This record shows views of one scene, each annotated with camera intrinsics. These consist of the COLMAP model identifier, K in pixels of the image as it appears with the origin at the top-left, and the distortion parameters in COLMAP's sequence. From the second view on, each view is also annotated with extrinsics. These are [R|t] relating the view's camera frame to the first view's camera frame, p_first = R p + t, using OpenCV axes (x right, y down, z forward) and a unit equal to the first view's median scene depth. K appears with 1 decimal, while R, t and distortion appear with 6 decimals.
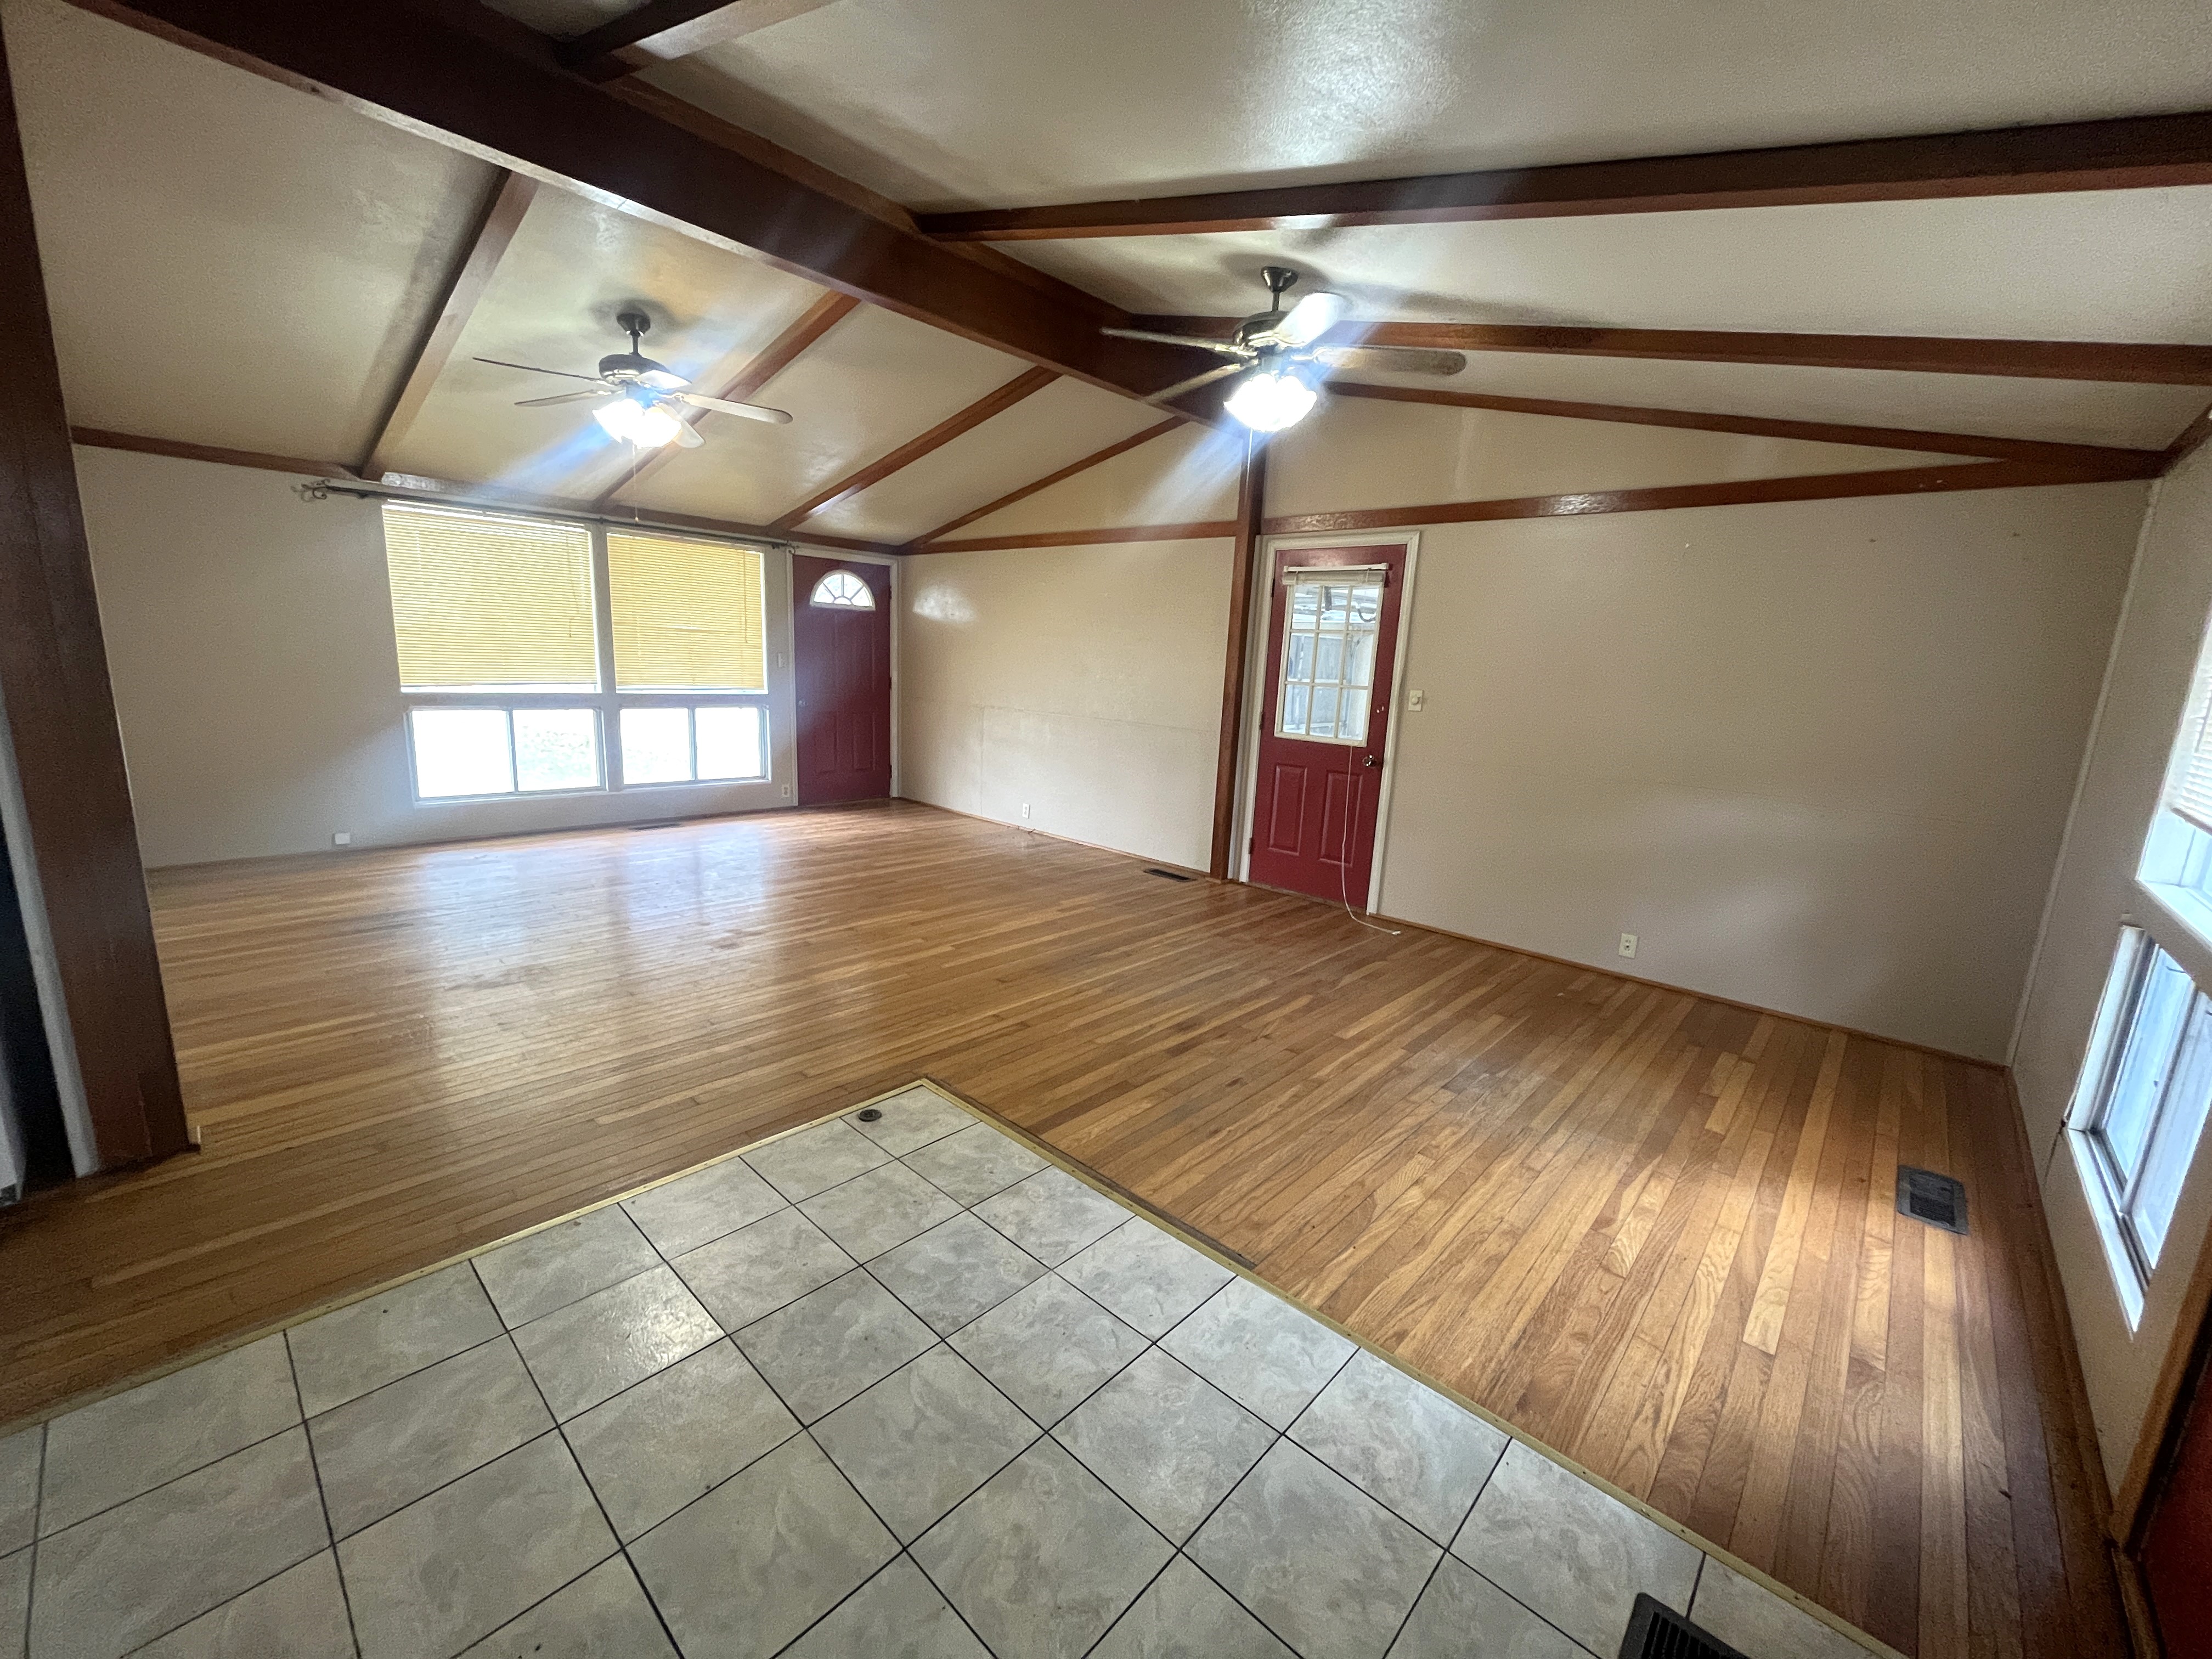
lens RADIAL K [[885.8, 0, 1108.6], [0, 885.8, 823.5], [0, 0, 1]] dist [-0.000930, 0.000062]
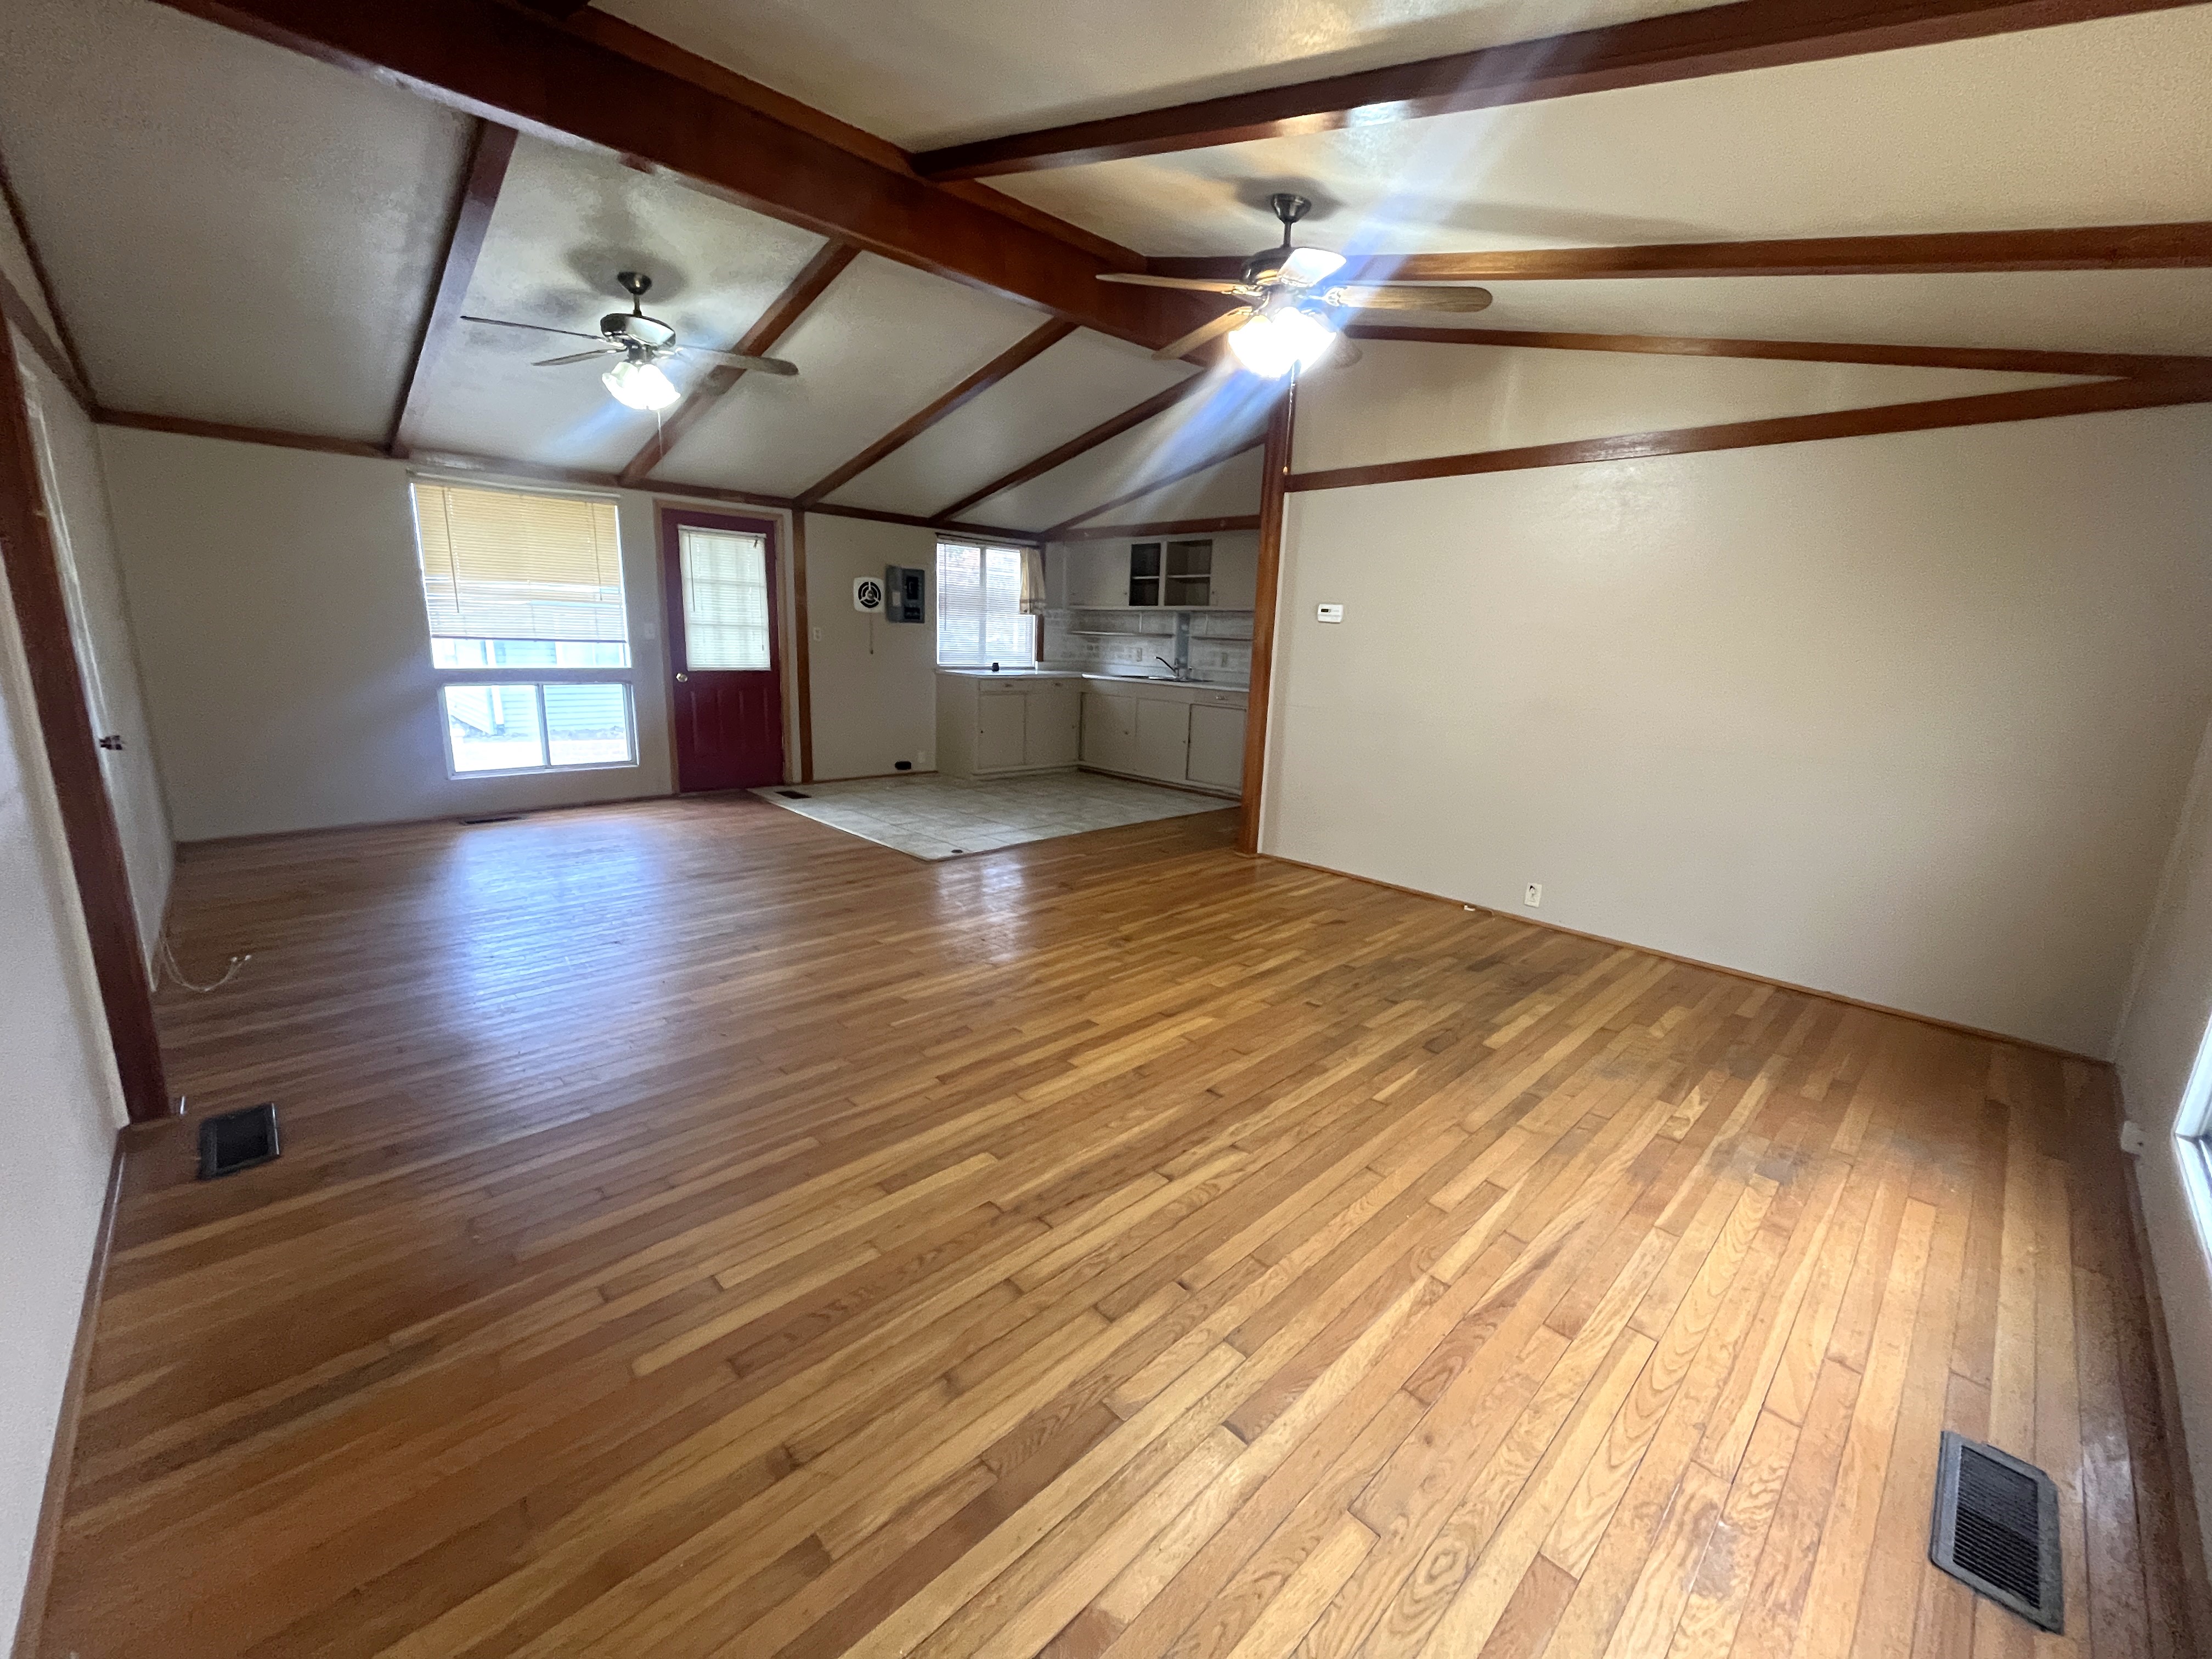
lens RADIAL K [[891.4, 0, 1106.0], [0, 891.4, 829.5], [0, 0, 1]] dist [0.000085, -0.000076]
pose [[-0.994163, -0.099045, 0.042769, -0.701166], [-0.073819, 0.913611, 0.399831, -0.559099], [-0.078676, 0.394340, -0.915590, 2.855727]]
